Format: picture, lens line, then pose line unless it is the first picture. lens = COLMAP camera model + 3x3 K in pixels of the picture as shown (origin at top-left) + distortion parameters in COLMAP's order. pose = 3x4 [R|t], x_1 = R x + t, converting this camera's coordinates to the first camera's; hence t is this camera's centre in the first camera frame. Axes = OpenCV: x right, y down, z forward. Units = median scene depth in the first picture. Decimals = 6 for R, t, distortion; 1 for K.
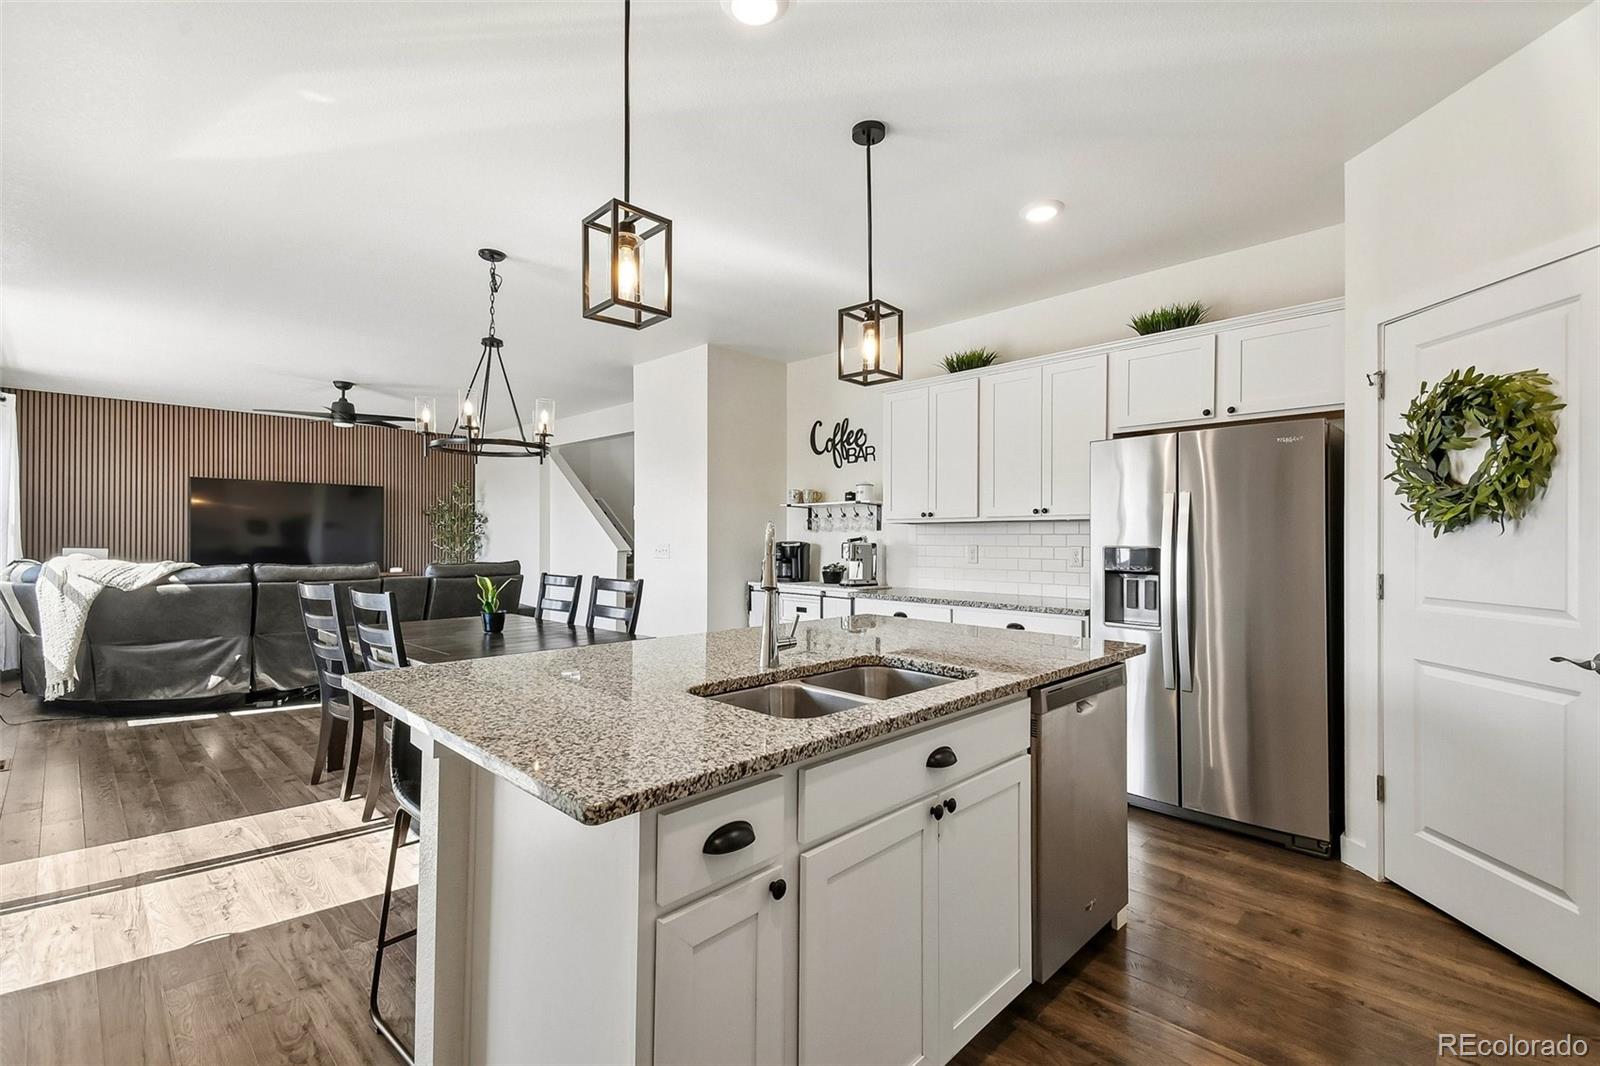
lens RADIAL K [[722.9, 0, 781.7], [0, 722.9, 537.3], [0, 0, 1]] dist [0.039053, -0.015725]
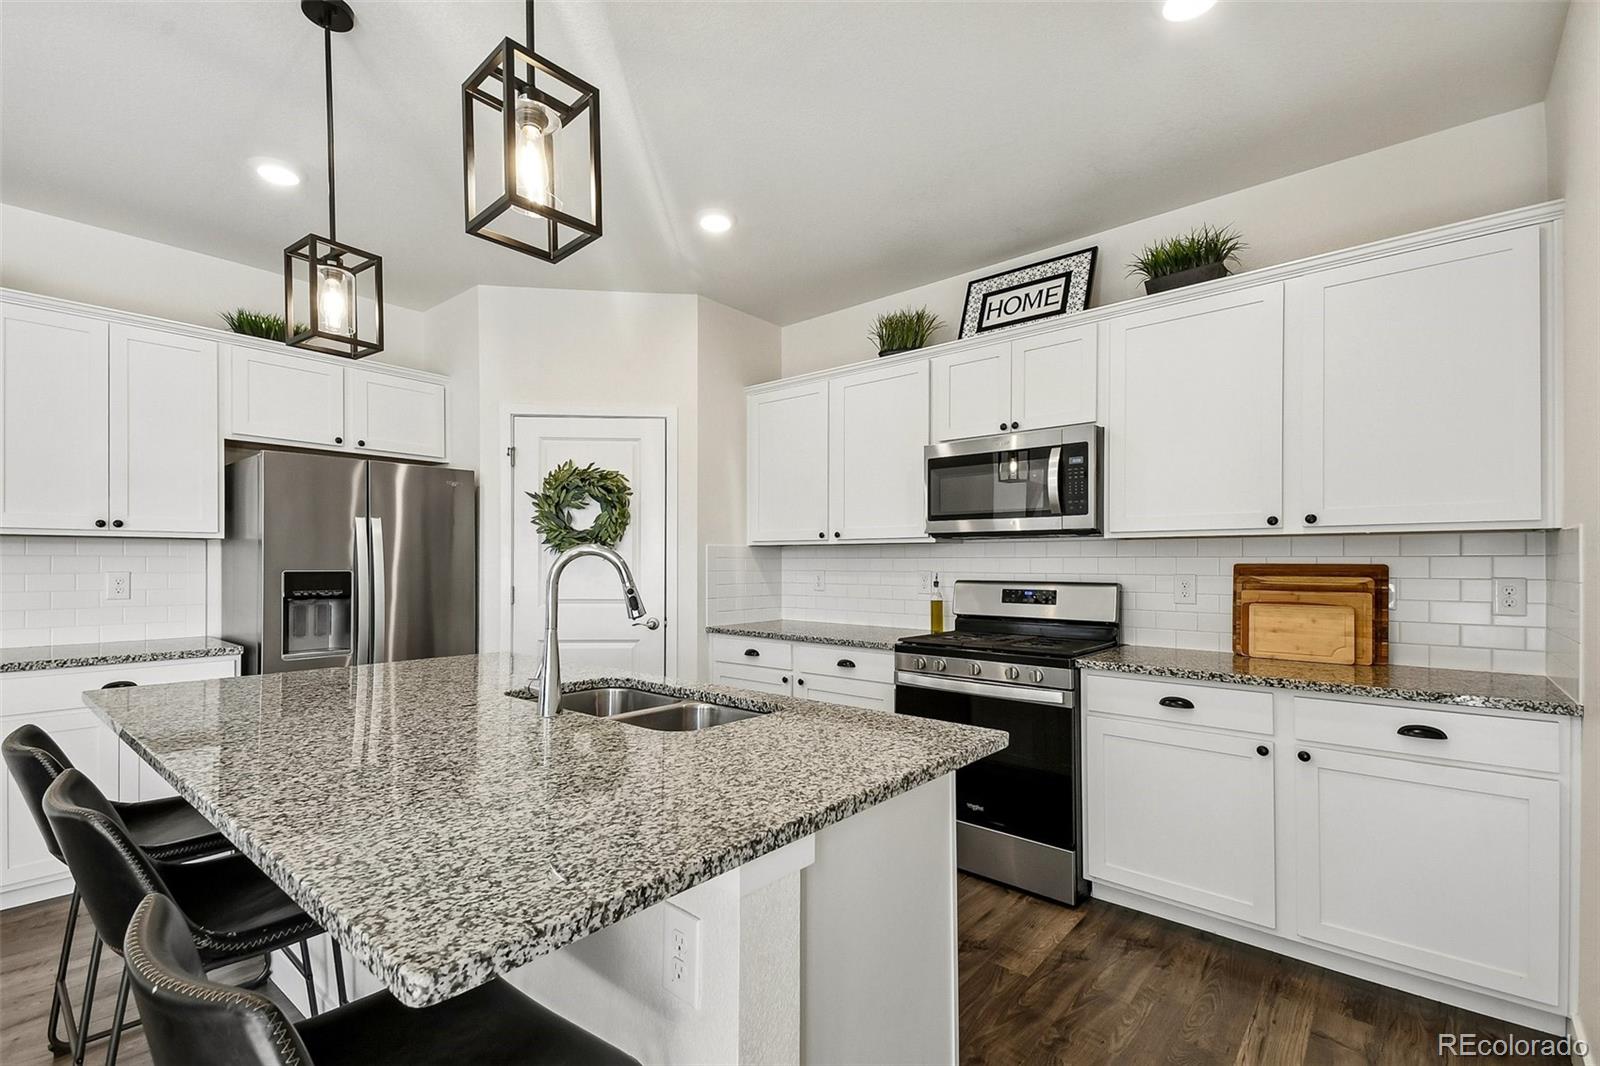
lens RADIAL K [[706.1, 0, 793.5], [0, 706.1, 564.4], [0, 0, 1]] dist [0.018679, -0.000507]
pose [[-0.086991, -0.002303, 0.996206, -0.559582], [-0.004651, 0.999987, 0.001906, 0.000580], [-0.996198, -0.004467, -0.087001, 0.512697]]
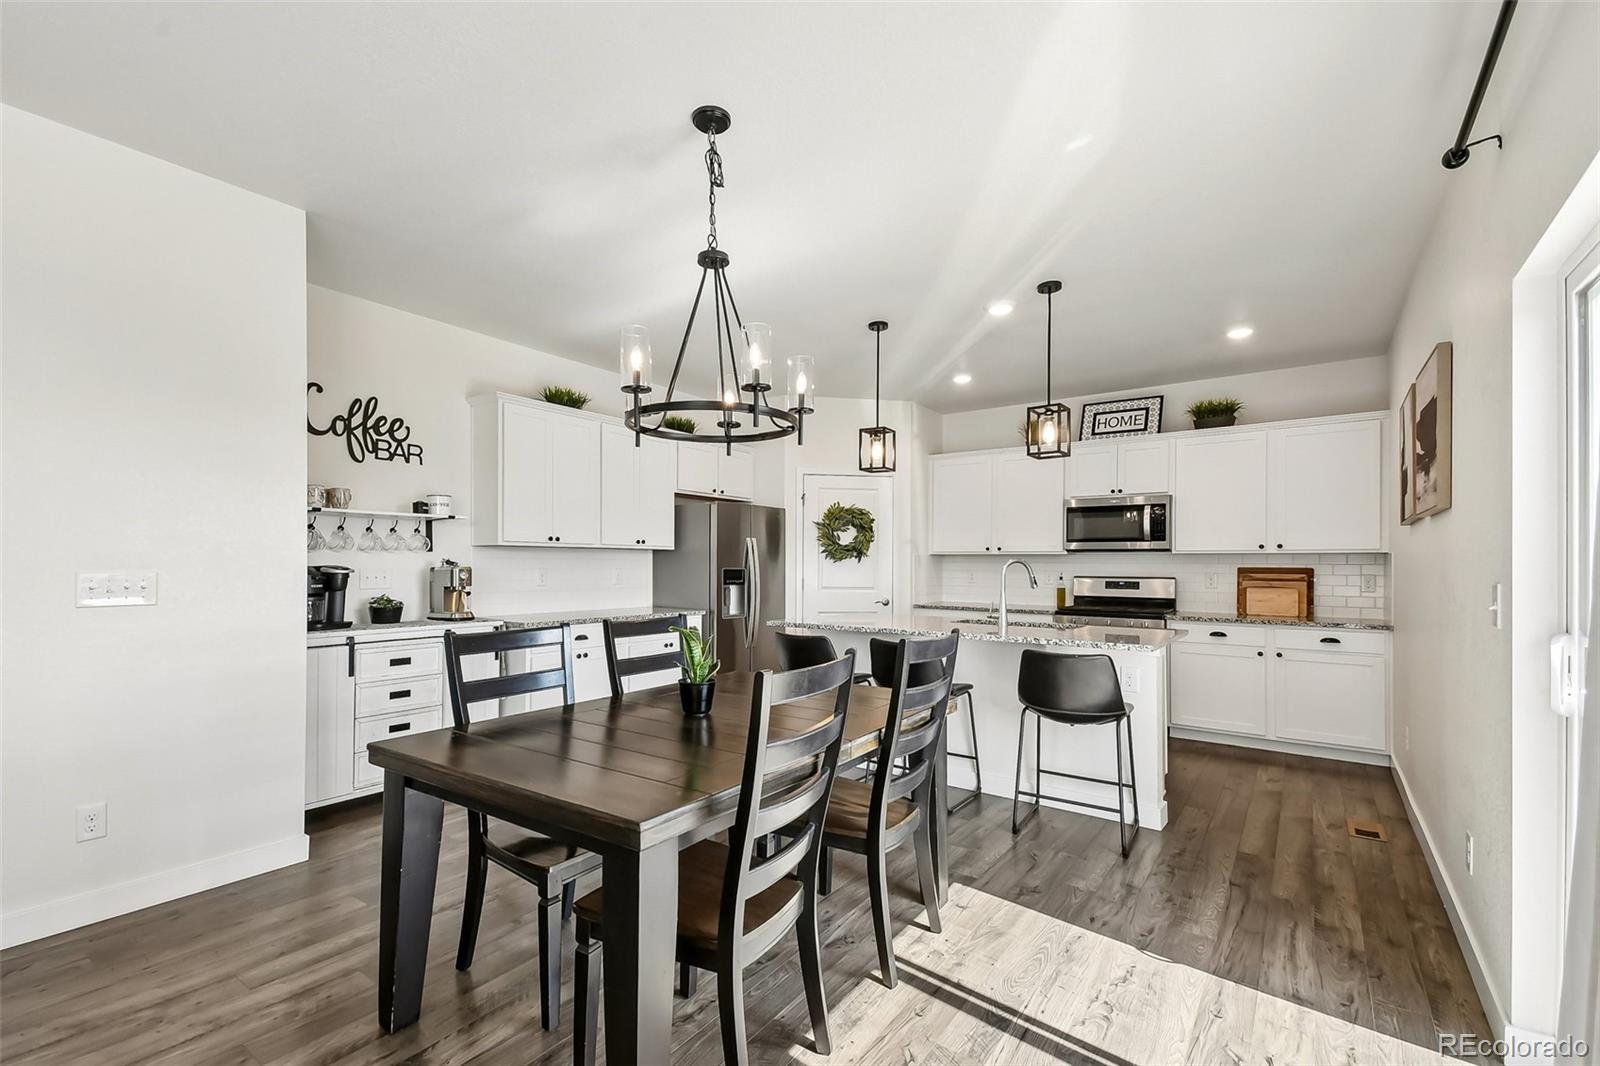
lens RADIAL K [[712.7, 0, 795.3], [0, 712.7, 563.8], [0, 0, 1]] dist [0.041333, -0.000030]
pose [[-0.179880, -0.001134, 0.983688, -1.291758], [-0.009215, 0.999957, -0.000533, 0.001346], [-0.983645, -0.009161, -0.179883, 1.297438]]
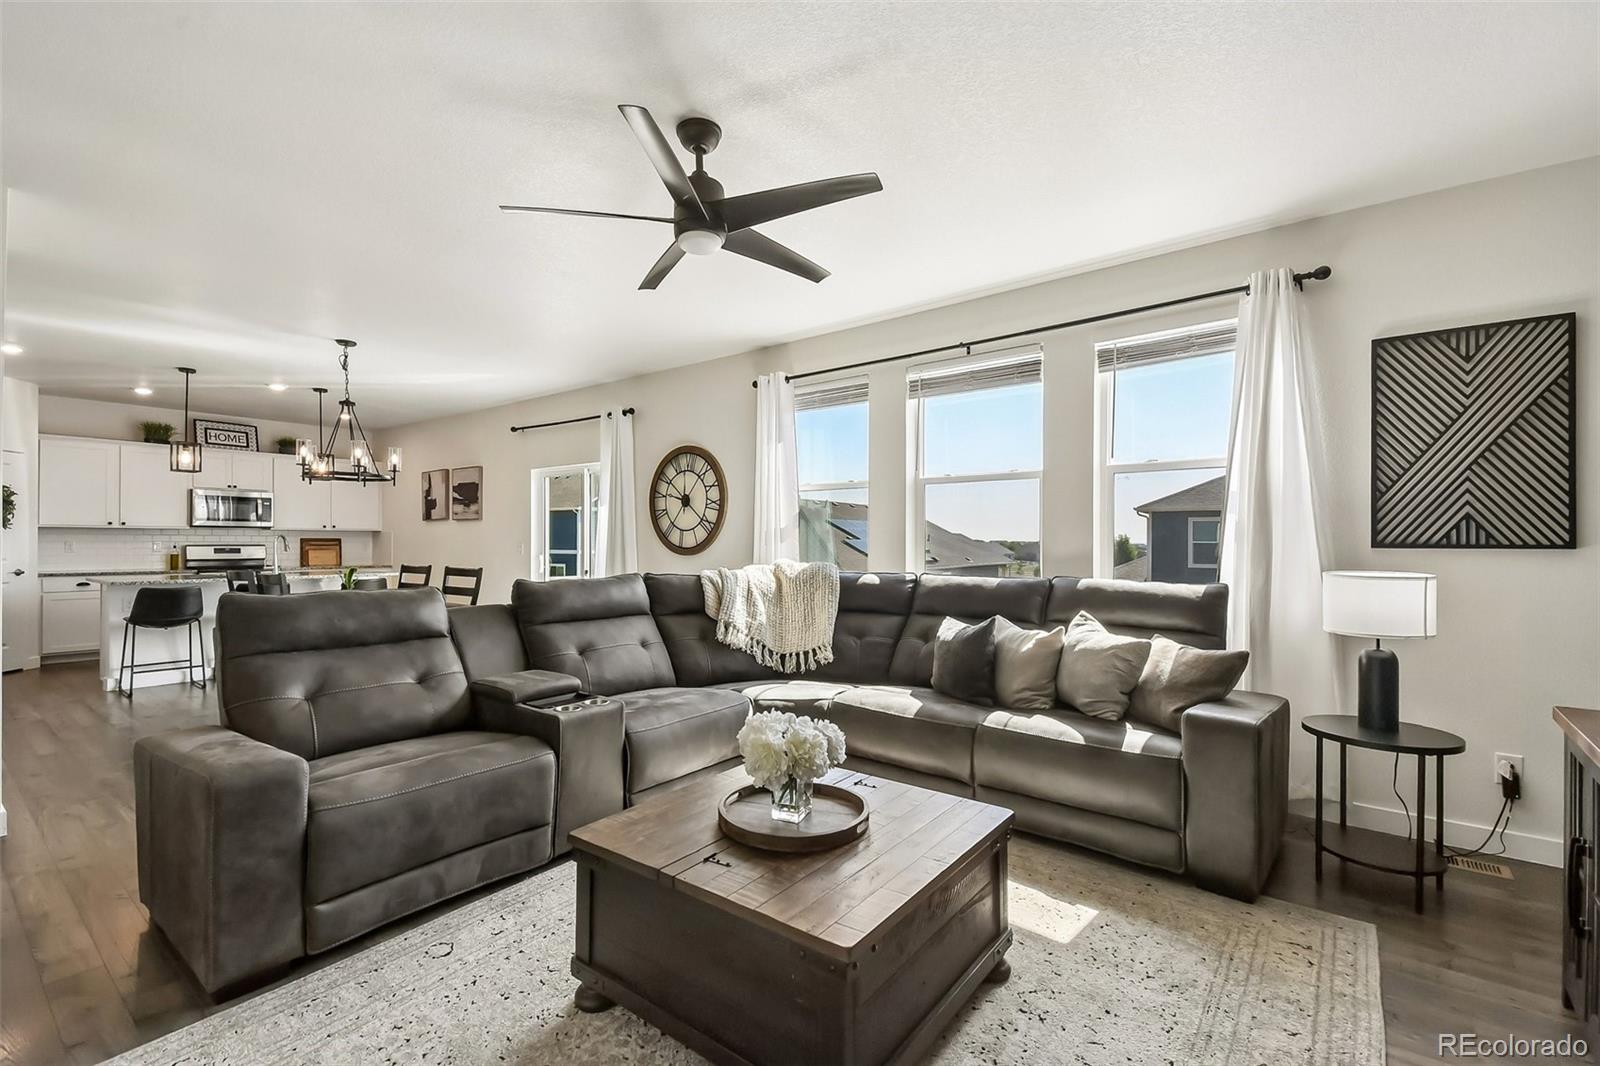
lens RADIAL K [[722.9, 0, 781.7], [0, 722.9, 537.3], [0, 0, 1]] dist [0.039053, -0.015725]
pose [[-0.992586, -0.006848, -0.121355, -1.343252], [-0.006348, 0.999970, -0.004510, -0.003714], [0.121382, -0.003707, -0.992599, 3.231572]]
